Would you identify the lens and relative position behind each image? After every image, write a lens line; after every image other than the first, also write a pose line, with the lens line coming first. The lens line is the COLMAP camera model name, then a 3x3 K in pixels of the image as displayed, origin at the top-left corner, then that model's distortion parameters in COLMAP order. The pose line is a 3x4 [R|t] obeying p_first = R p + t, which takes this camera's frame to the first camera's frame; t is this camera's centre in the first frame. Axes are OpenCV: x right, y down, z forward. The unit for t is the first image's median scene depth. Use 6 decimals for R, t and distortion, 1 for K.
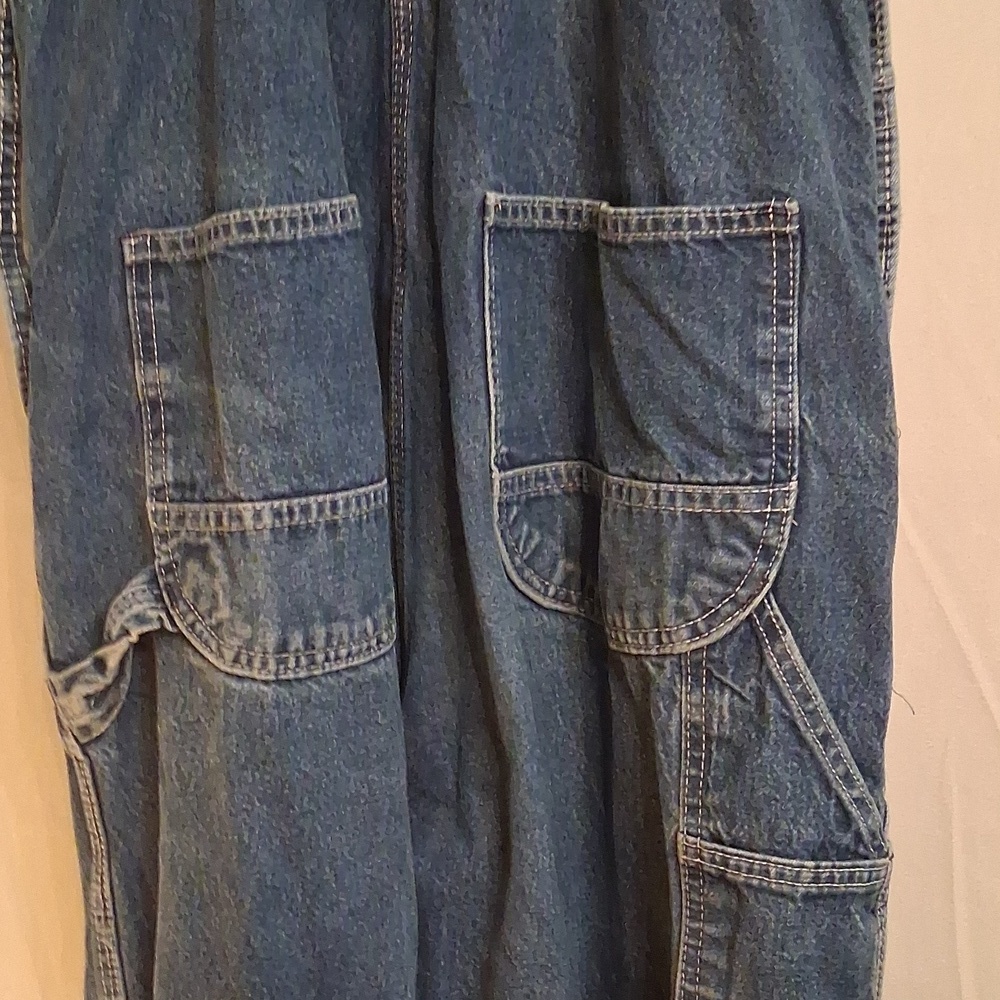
lens RADIAL K [[1616.4, 0, 525.4], [0, 1616.4, 518.6], [0, 0, 1]] dist [0.095005, 0.000000]
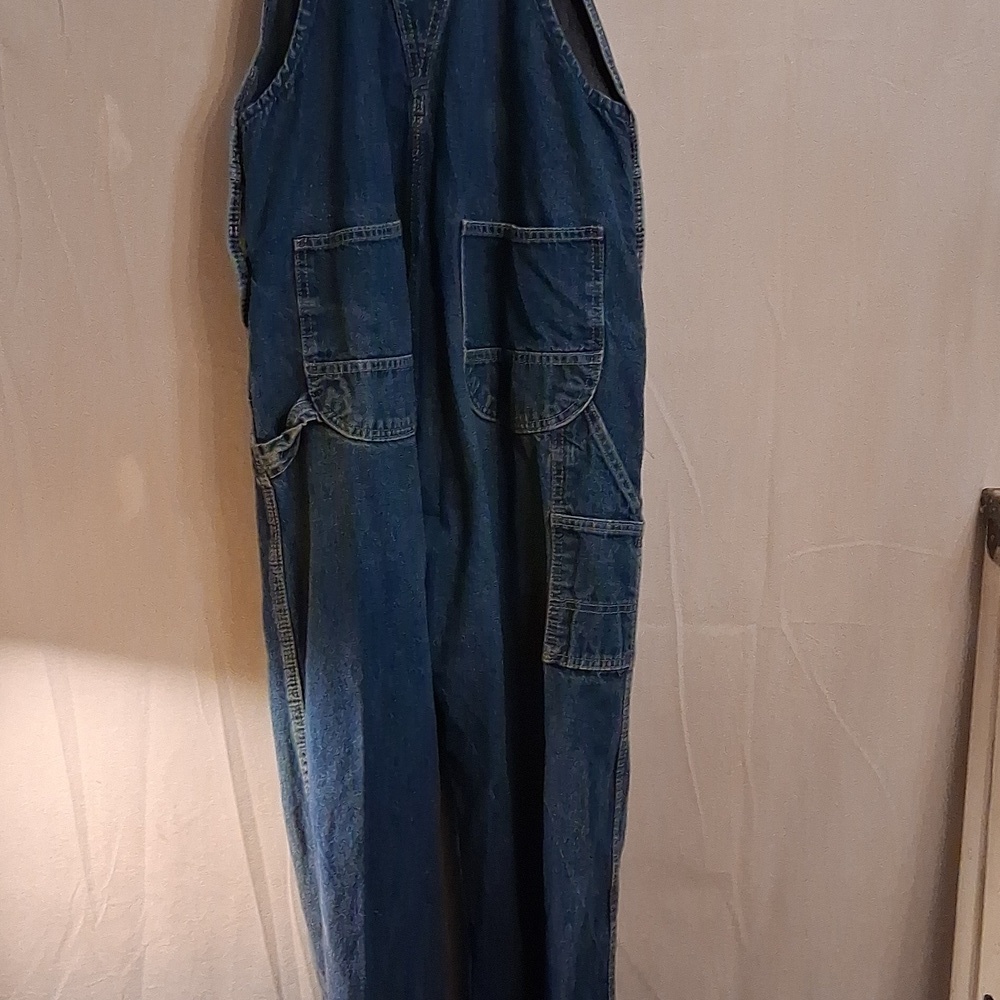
lens RADIAL K [[1616.4, 0, 495.2], [0, 1616.4, 543.8], [0, 0, 1]] dist [0.095005, 0.000000]
pose [[0.987464, -0.017268, 0.156898, -0.331496], [0.015489, 0.999801, 0.012555, 0.210374], [-0.157084, -0.009967, 0.987535, -1.177624]]
